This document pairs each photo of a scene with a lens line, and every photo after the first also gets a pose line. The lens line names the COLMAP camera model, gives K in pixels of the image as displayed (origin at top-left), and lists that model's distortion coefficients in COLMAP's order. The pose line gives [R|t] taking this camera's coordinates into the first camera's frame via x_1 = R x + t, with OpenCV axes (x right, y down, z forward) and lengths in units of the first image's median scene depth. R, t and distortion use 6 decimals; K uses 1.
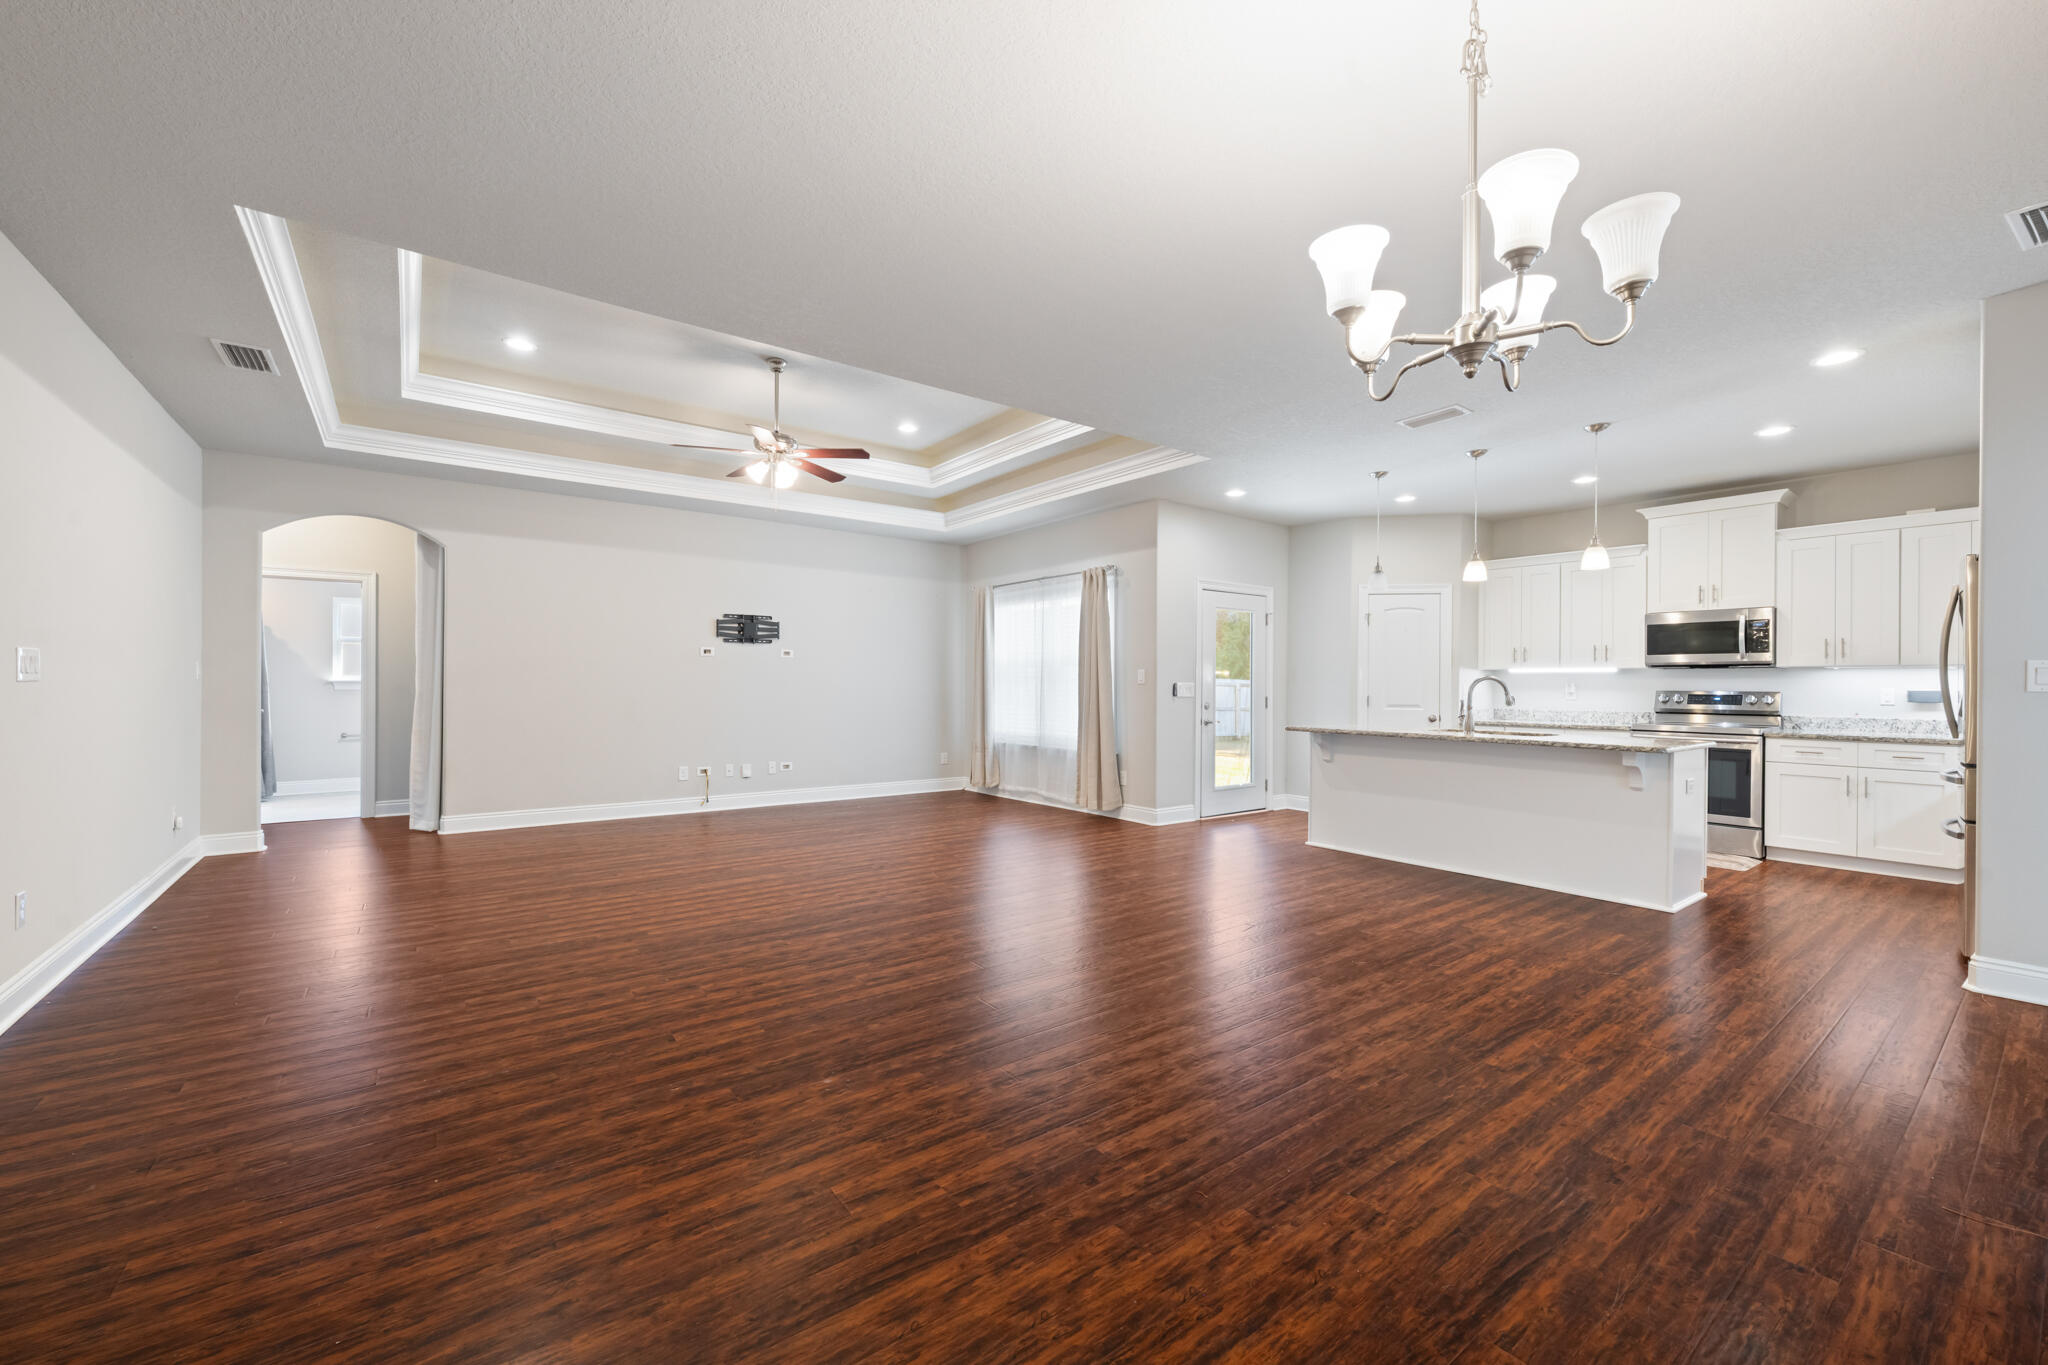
lens RADIAL K [[804.0, 0, 1031.7], [0, 804.0, 684.5], [0, 0, 1]] dist [0.002116, -0.000651]
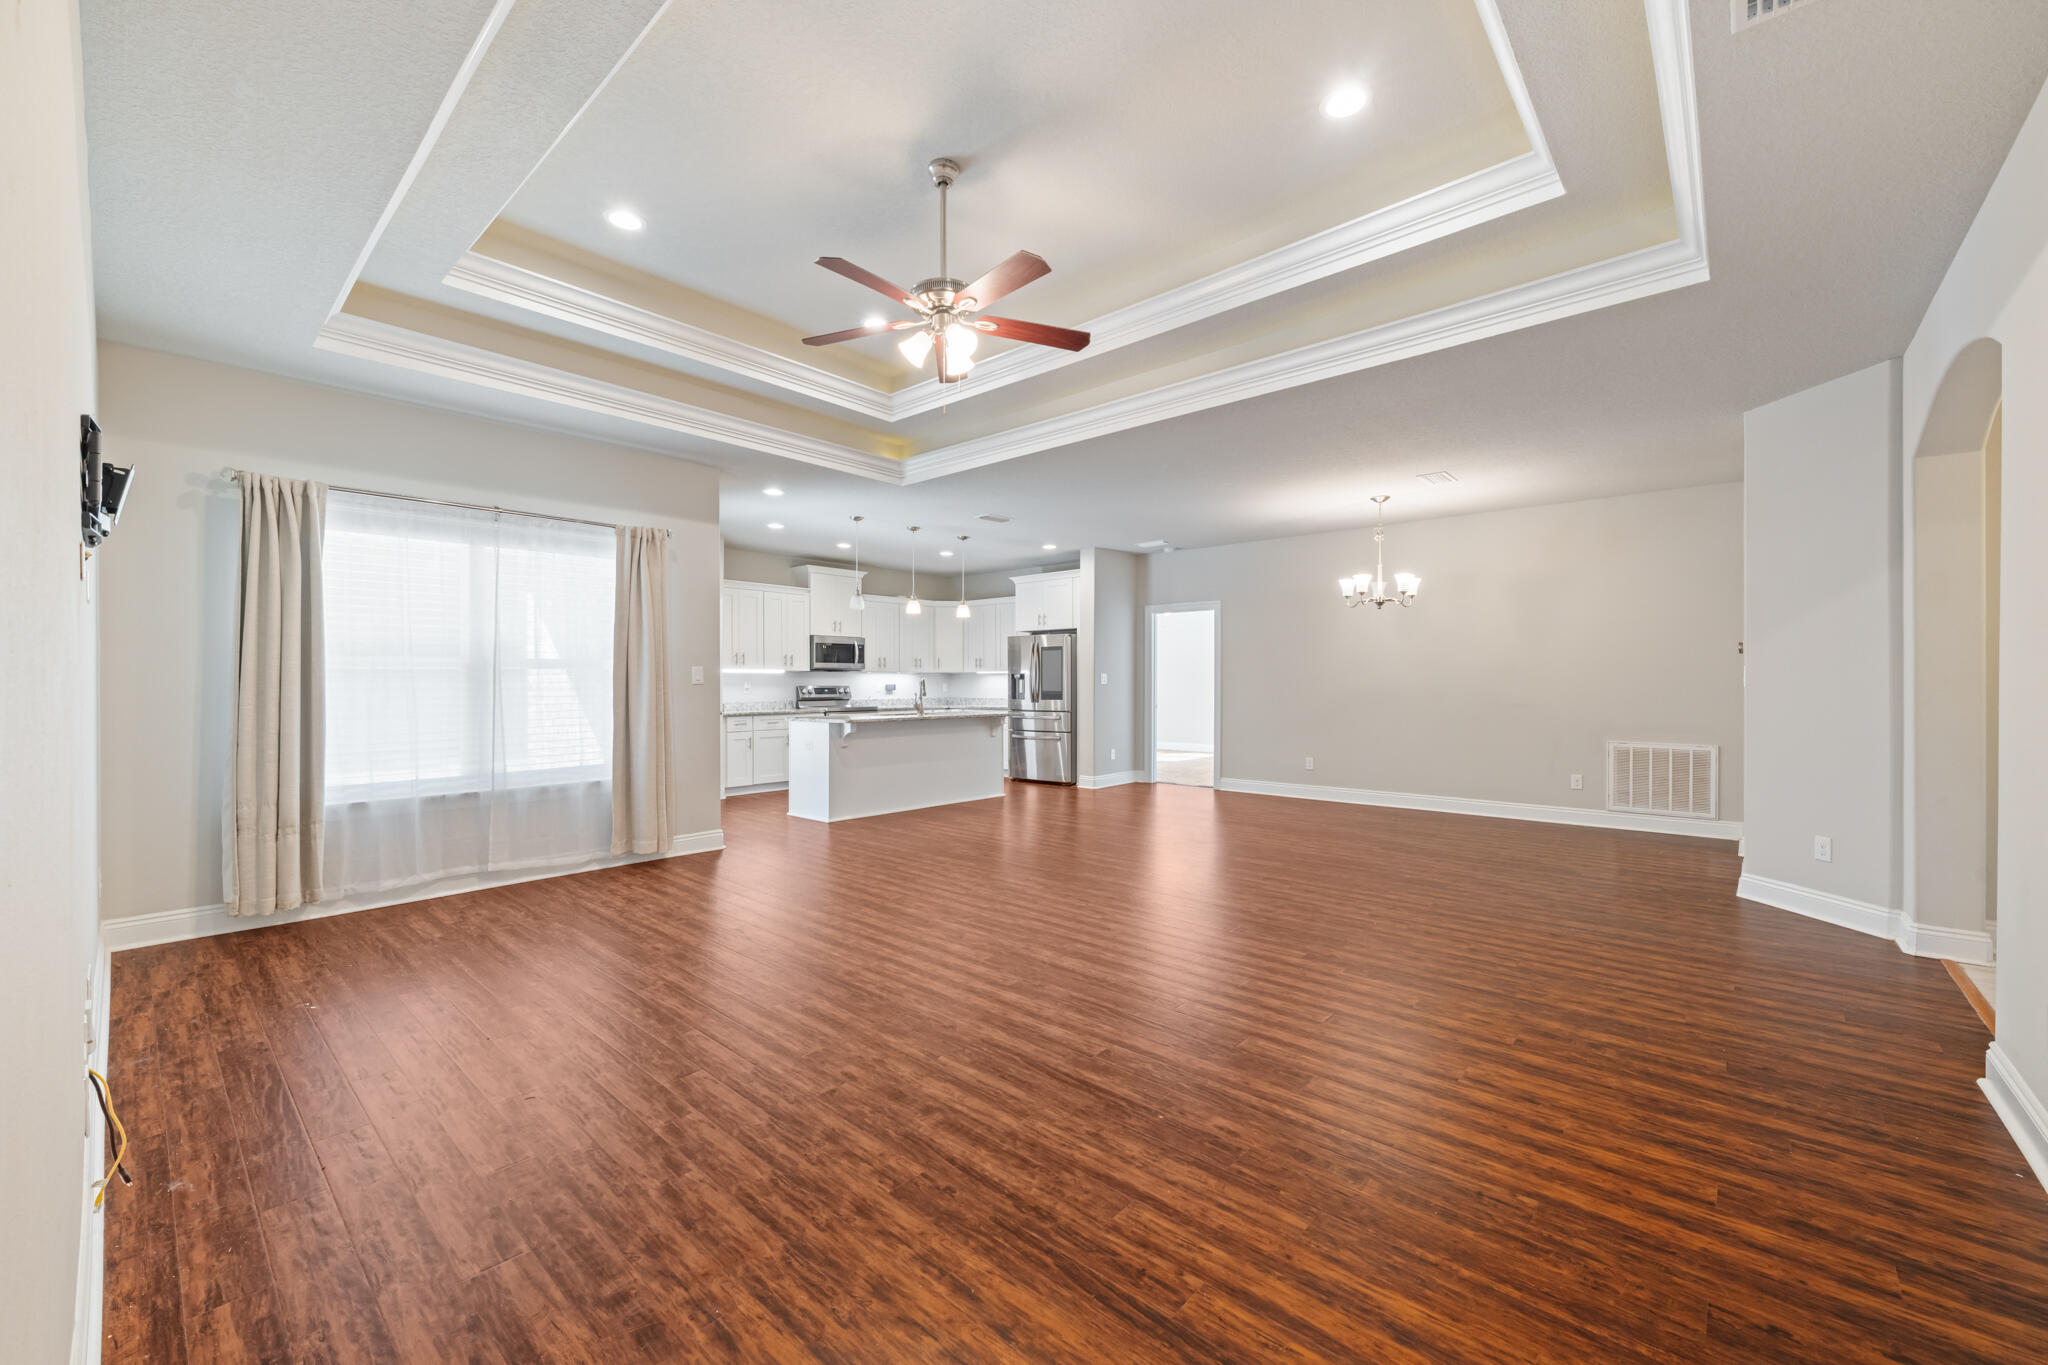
lens RADIAL K [[804.0, 0, 1026.0], [0, 804.0, 684.4], [0, 0, 1]] dist [0.002116, -0.000651]
pose [[-0.188385, -0.007812, 0.982064, -0.915685], [0.002881, 0.999960, 0.008507, -0.007965], [-0.982091, 0.004432, -0.188355, 1.028669]]
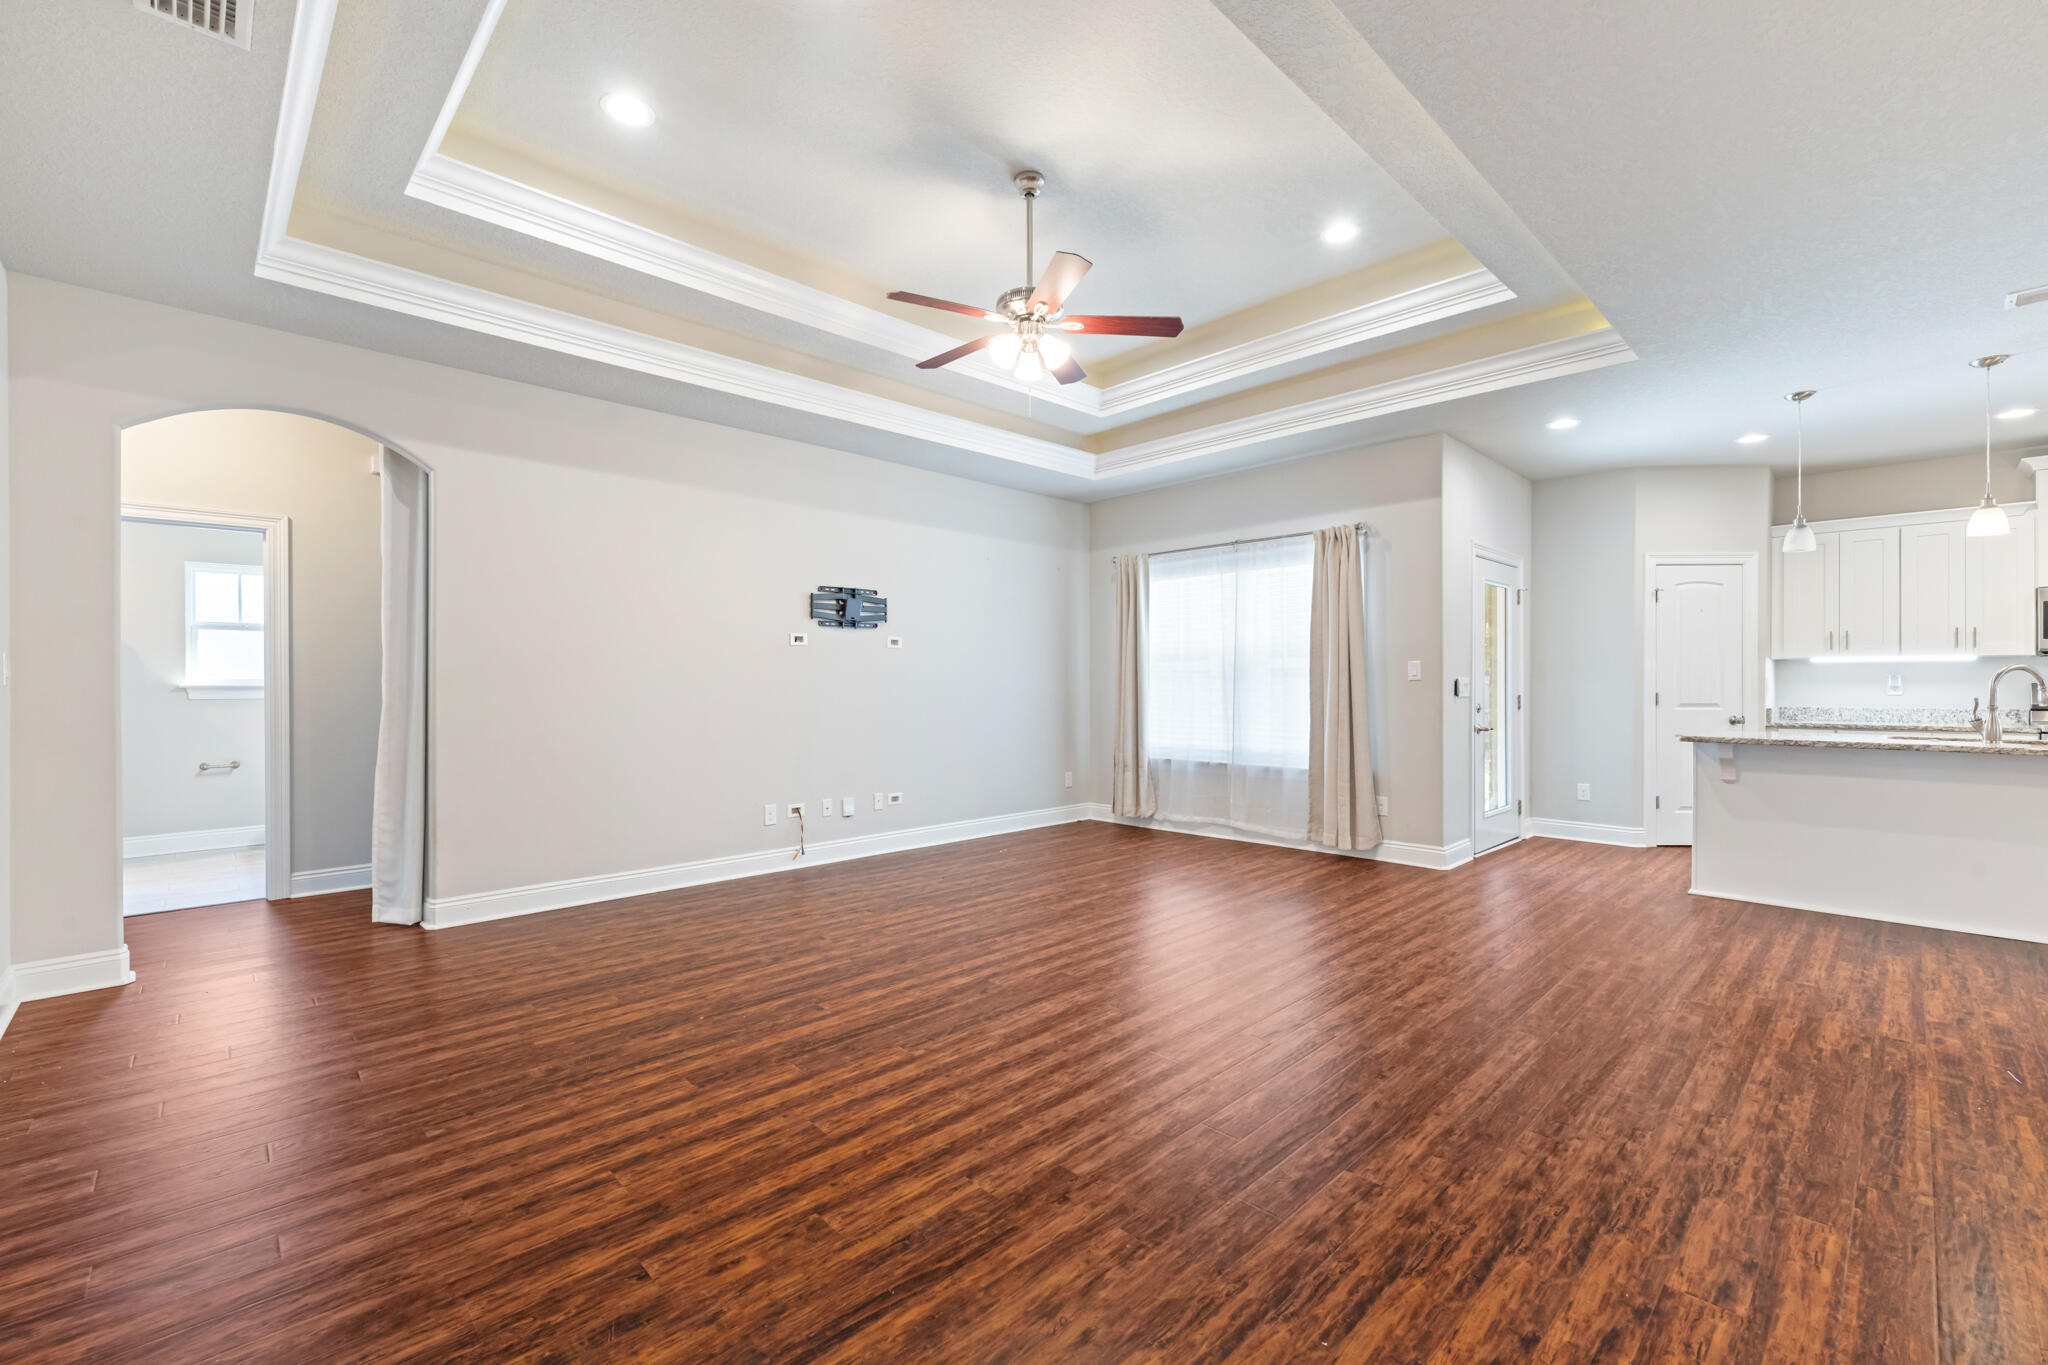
lens RADIAL K [[851.0, 0, 1031.2], [0, 851.0, 685.0], [0, 0, 1]] dist [-0.001175, -0.000350]
pose [[0.992468, -0.009105, 0.122163, -0.391134], [0.008947, 0.999958, 0.001842, -0.000964], [-0.122174, -0.000735, 0.992508, 0.321903]]
